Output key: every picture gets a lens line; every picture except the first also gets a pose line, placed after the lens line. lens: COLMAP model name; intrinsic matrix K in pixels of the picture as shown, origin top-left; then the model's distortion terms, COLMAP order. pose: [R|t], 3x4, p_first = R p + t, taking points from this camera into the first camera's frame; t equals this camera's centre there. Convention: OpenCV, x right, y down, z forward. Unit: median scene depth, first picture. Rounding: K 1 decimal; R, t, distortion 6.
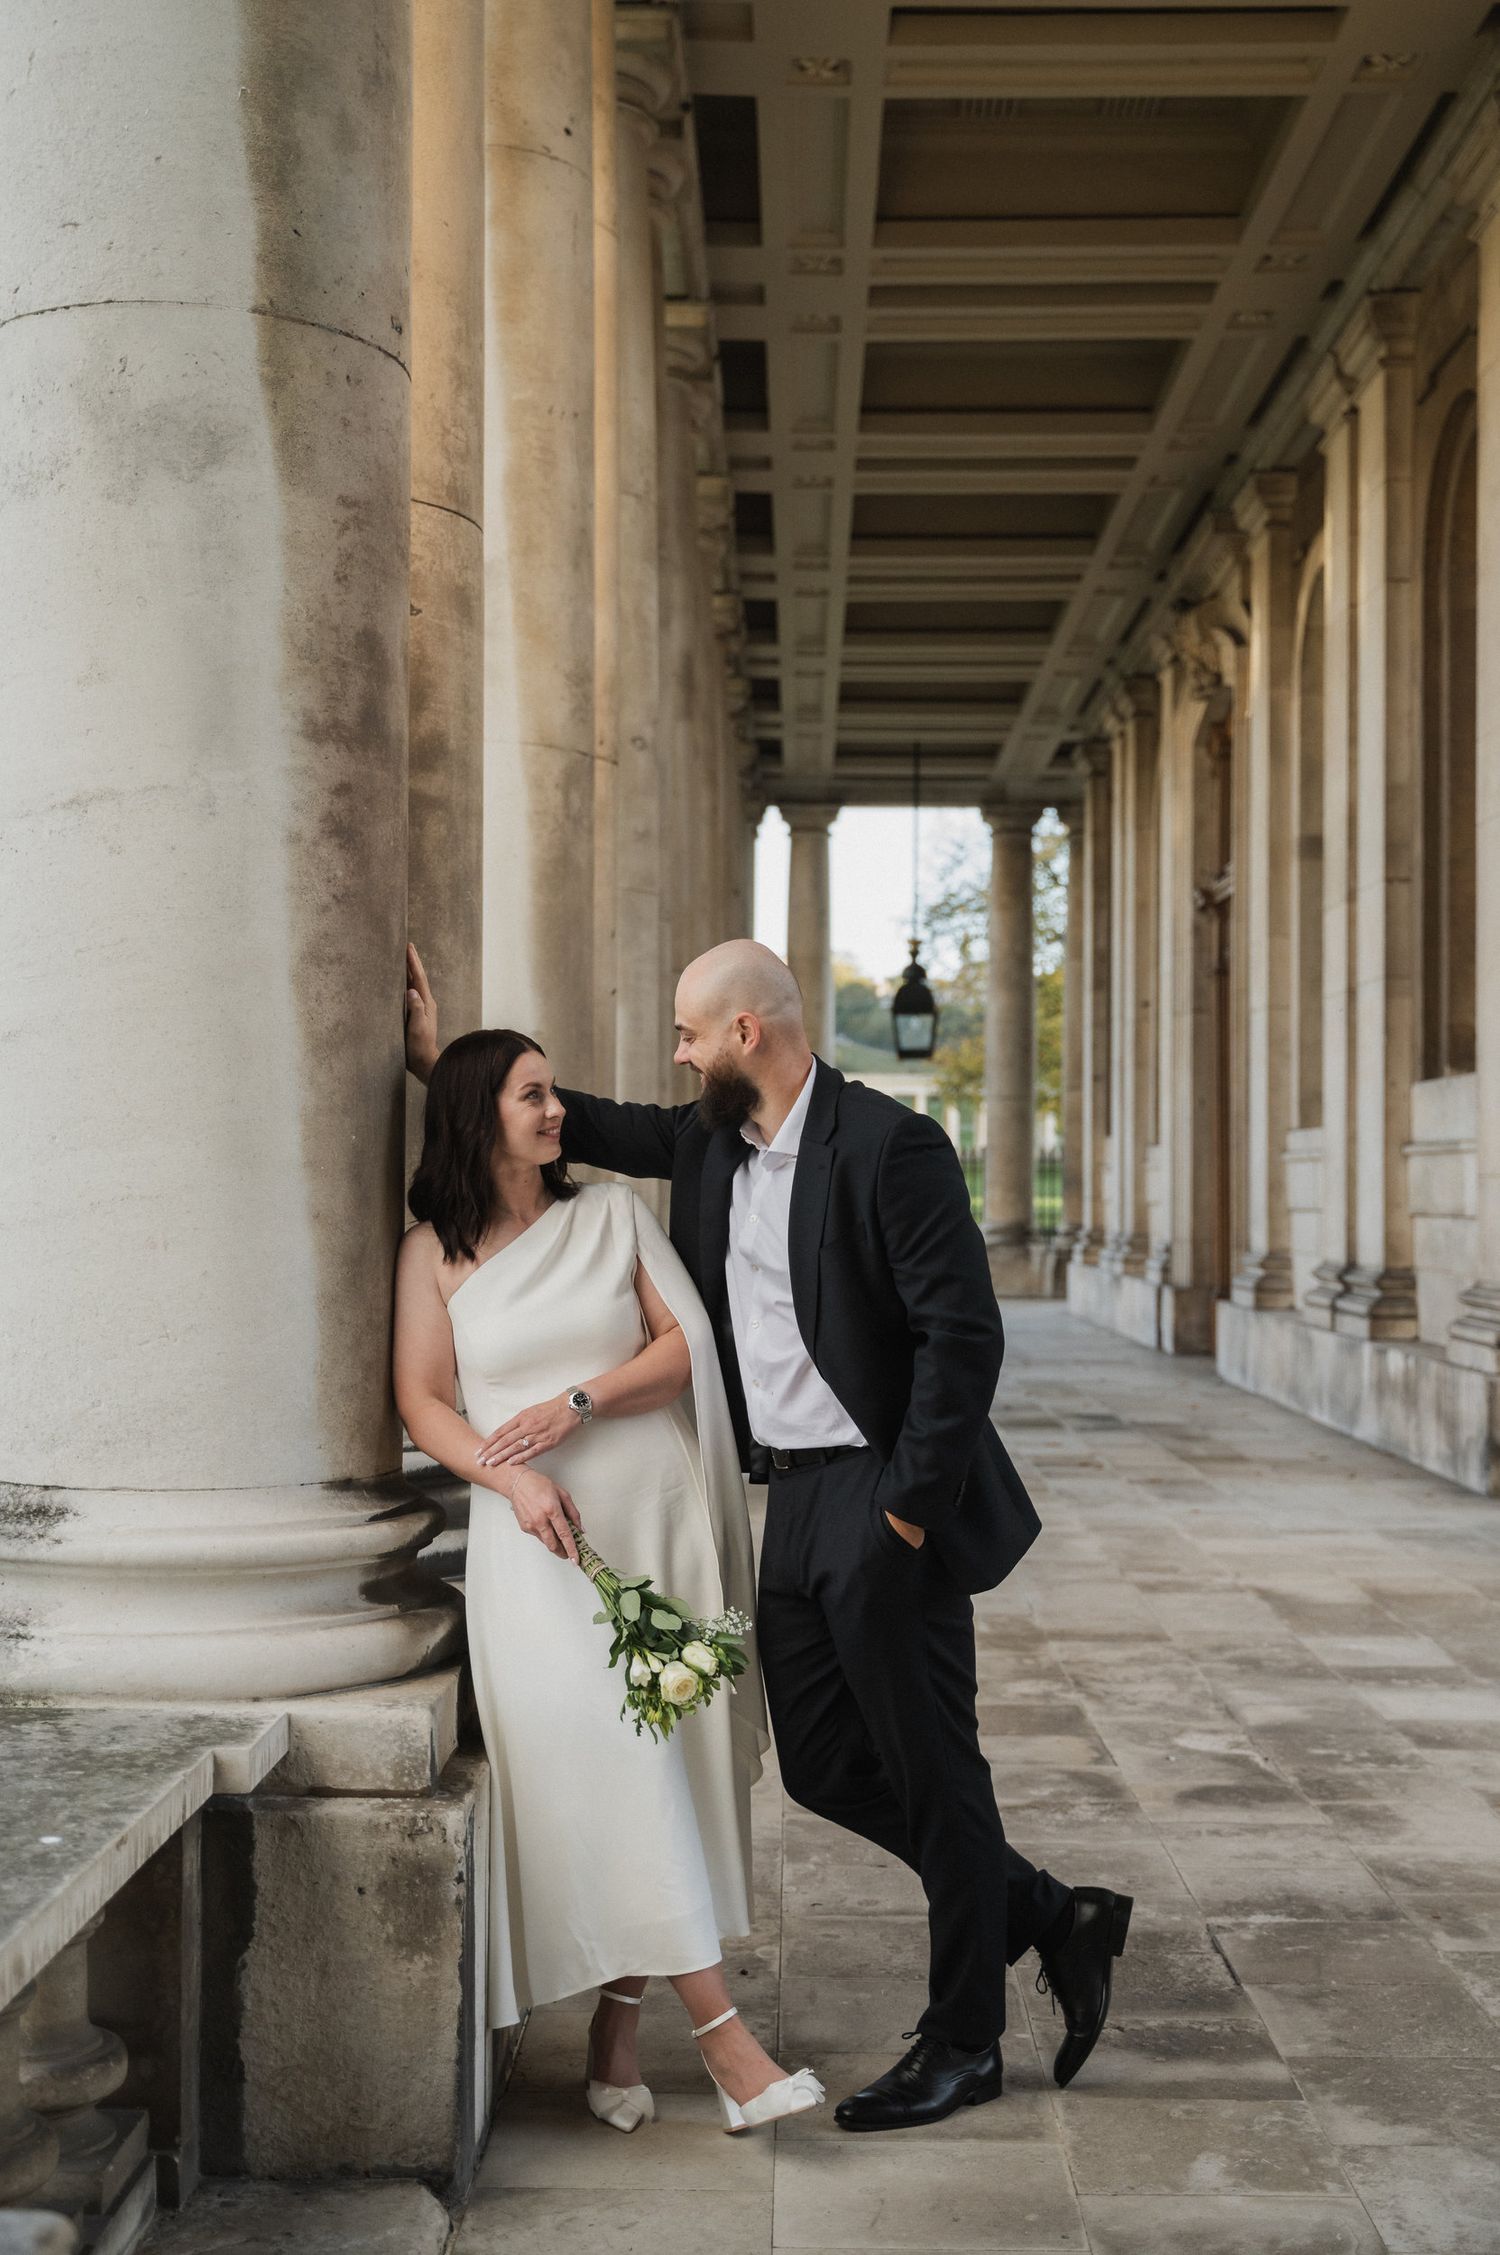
lens RADIAL K [[2584.9, 0, 749.2], [0, 2584.9, 1191.3], [0, 0, 1]] dist [0.000861, 0.000000]
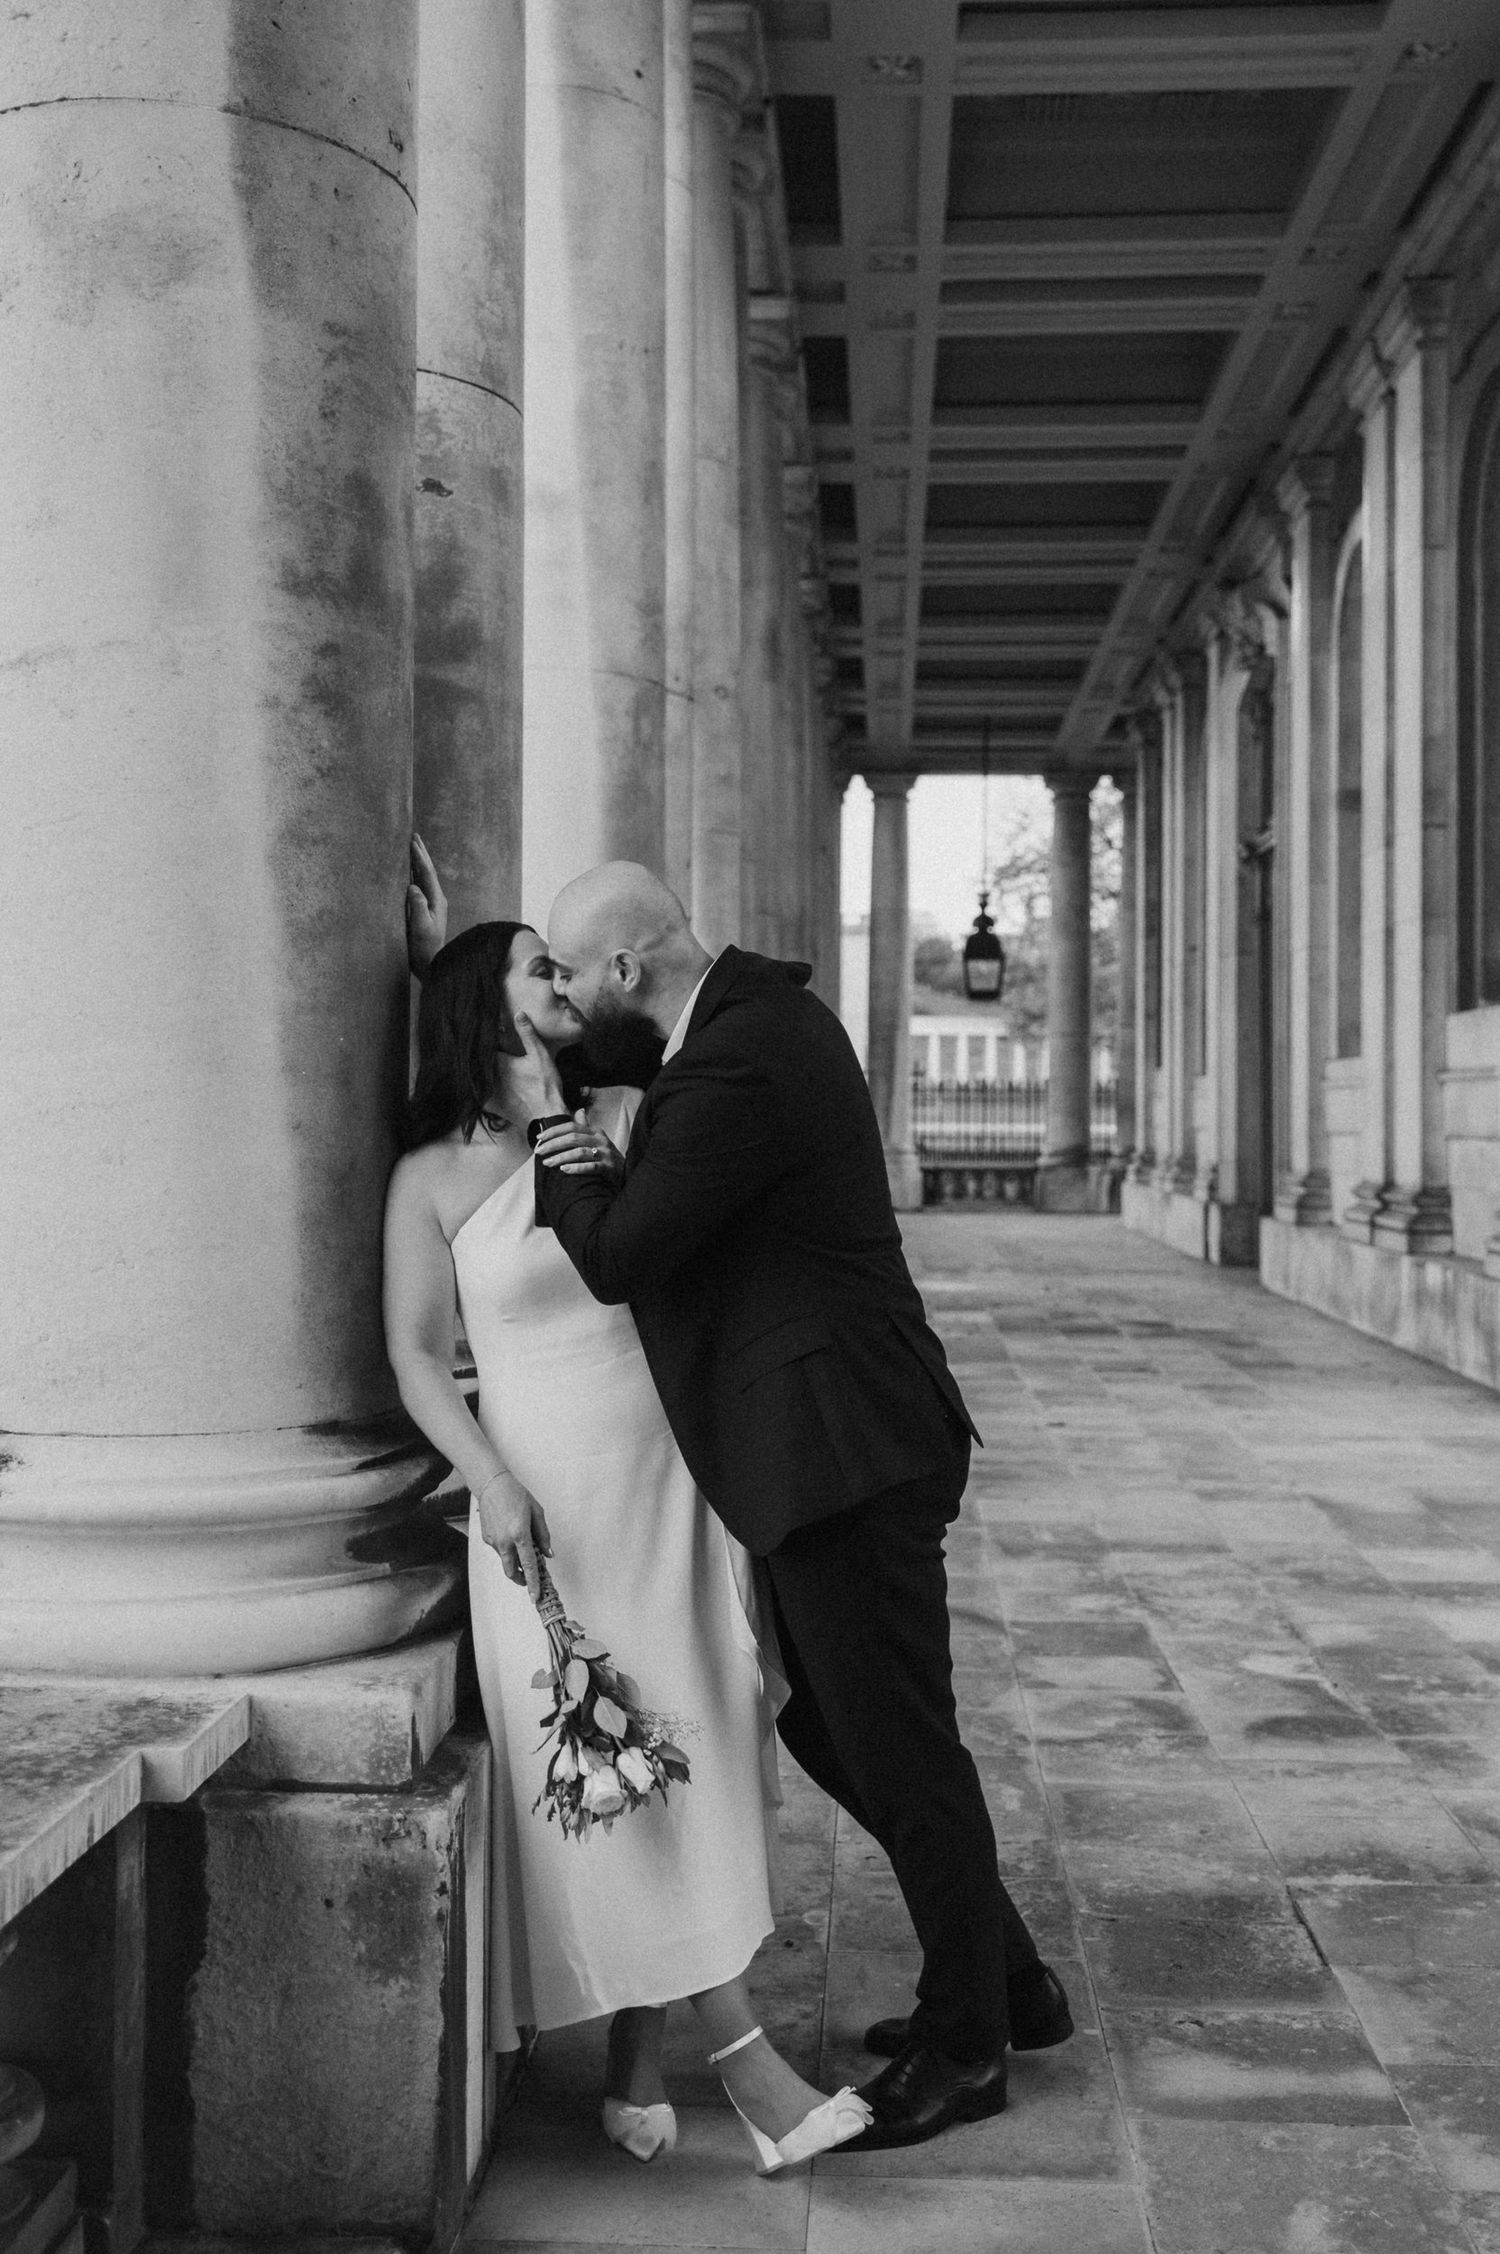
lens RADIAL K [[2192.8, 0, 761.6], [0, 2192.8, 1127.1], [0, 0, 1]] dist [-0.001503, 0.000000]
pose [[0.999262, -0.000009, -0.038402, 0.013814], [0.000112, 0.999996, 0.002680, 0.004860], [0.038402, -0.002682, 0.999259, 0.160205]]
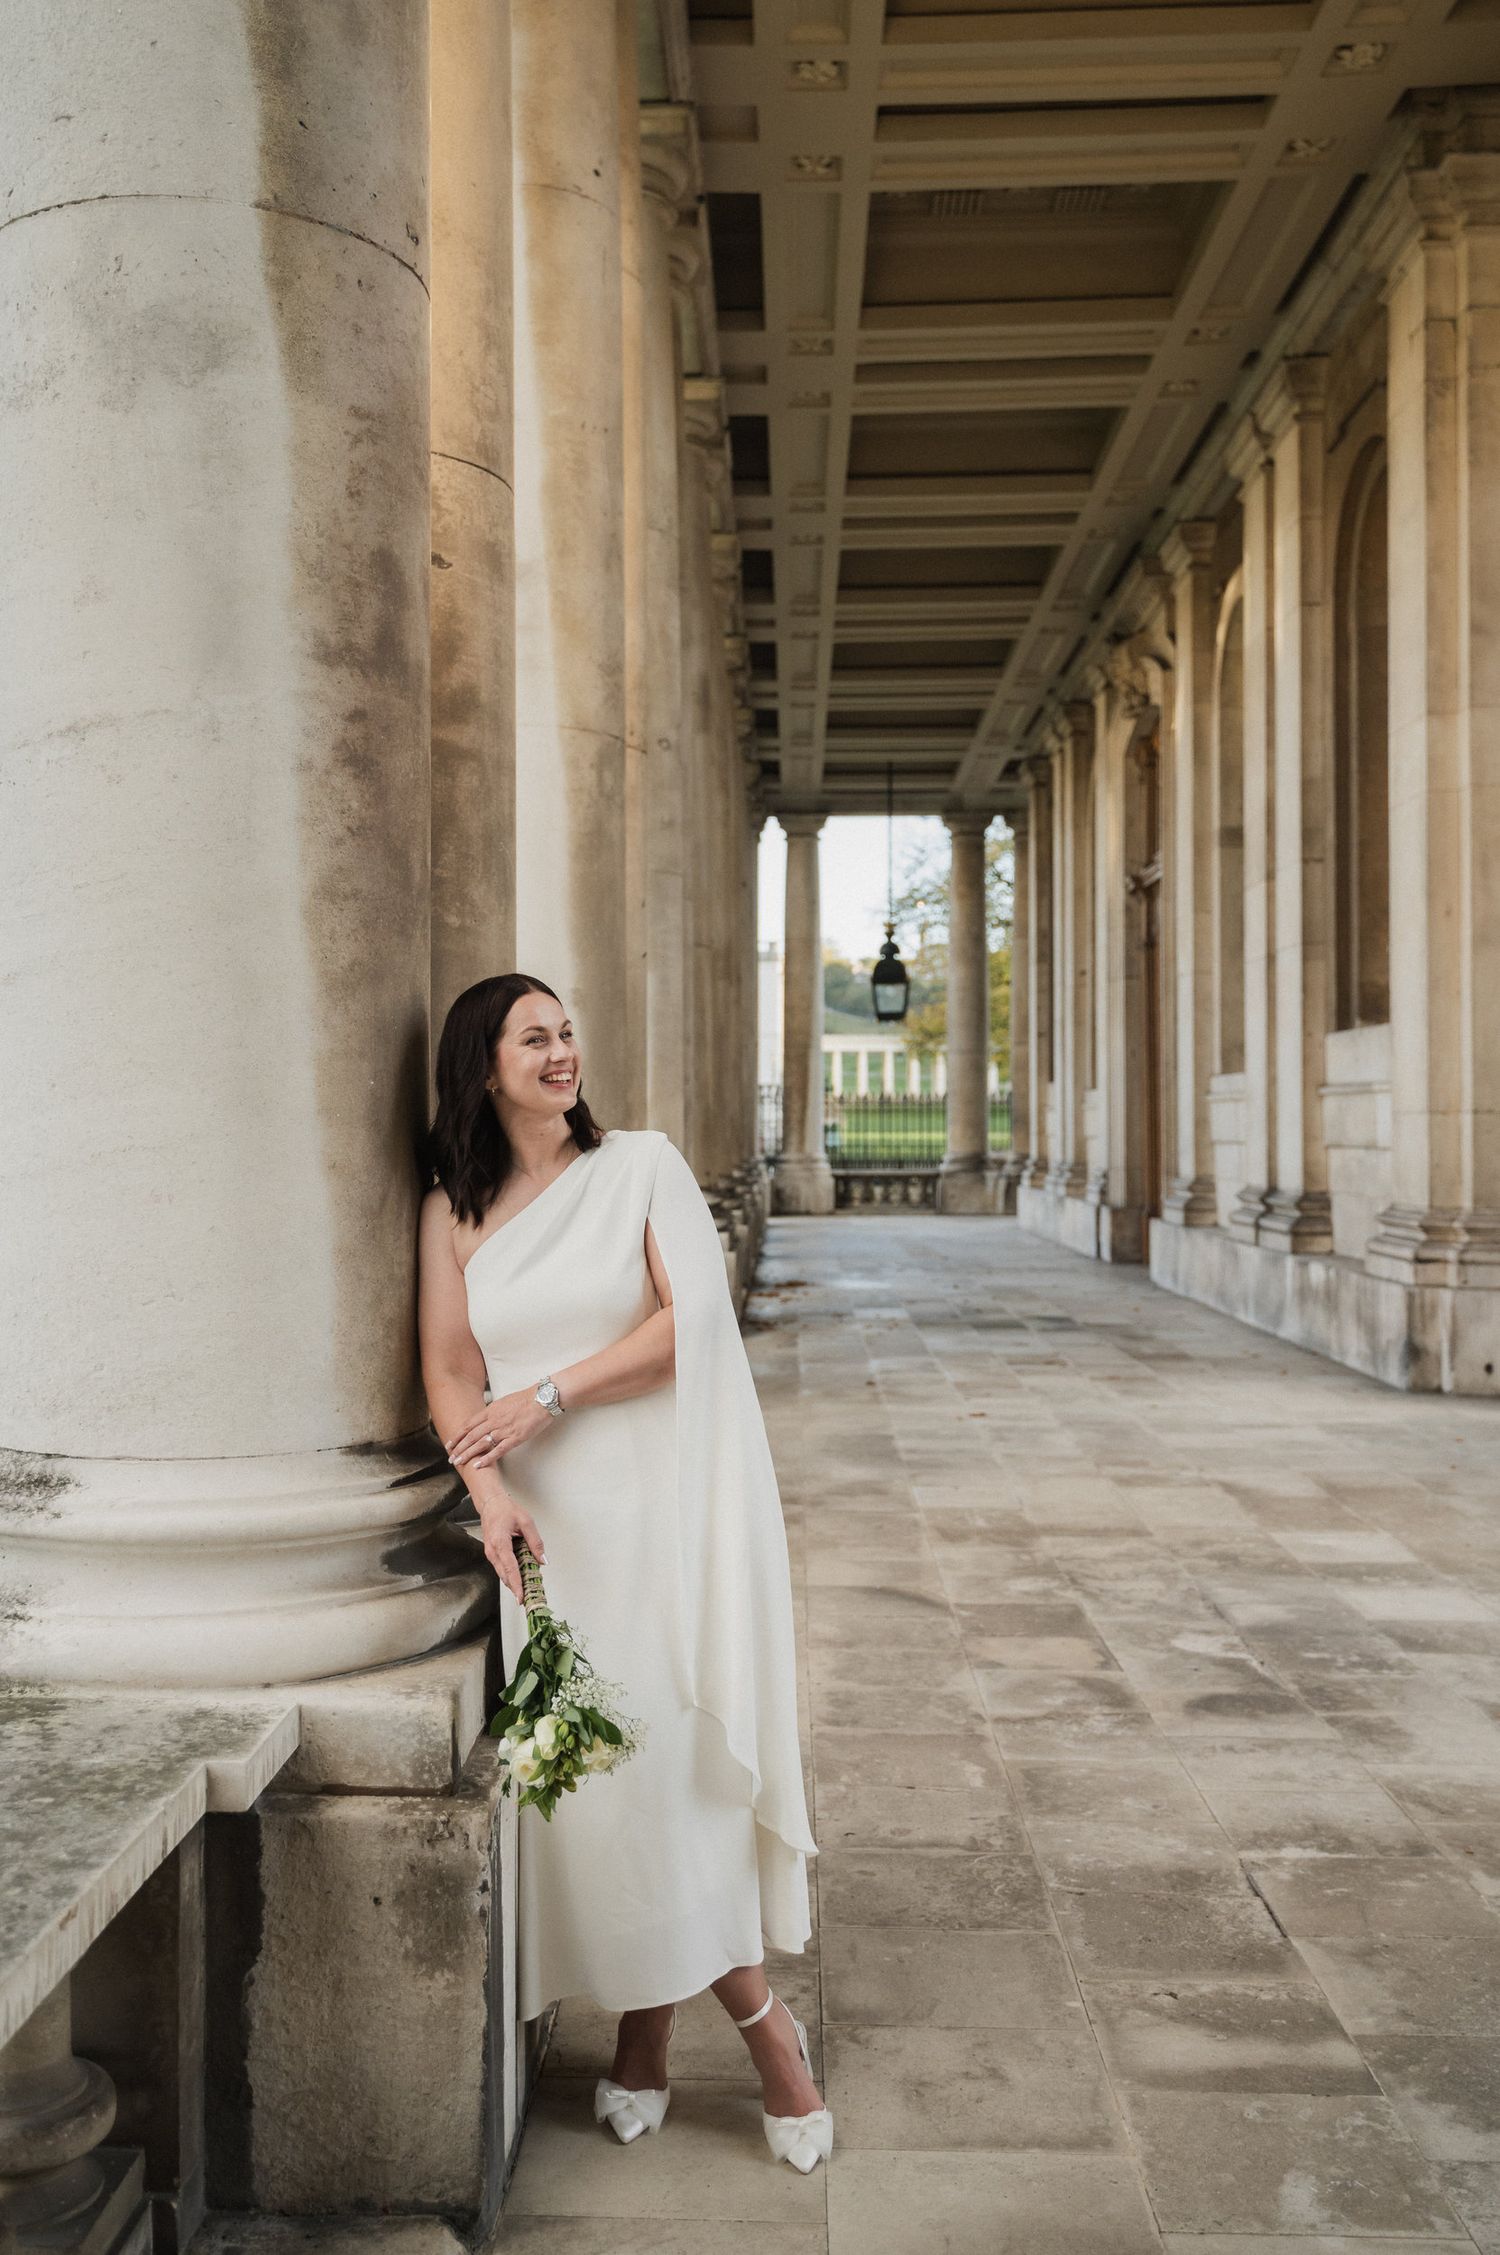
lens RADIAL K [[1988.4, 0, 667.5], [0, 1988.4, 1147.6], [0, 0, 1]] dist [0.000230, 0.004260]
pose [[0.999114, -0.007038, -0.041501, -0.009238], [0.007432, 0.999929, 0.009334, -0.001968], [0.041432, -0.009634, 0.999095, 0.177155]]
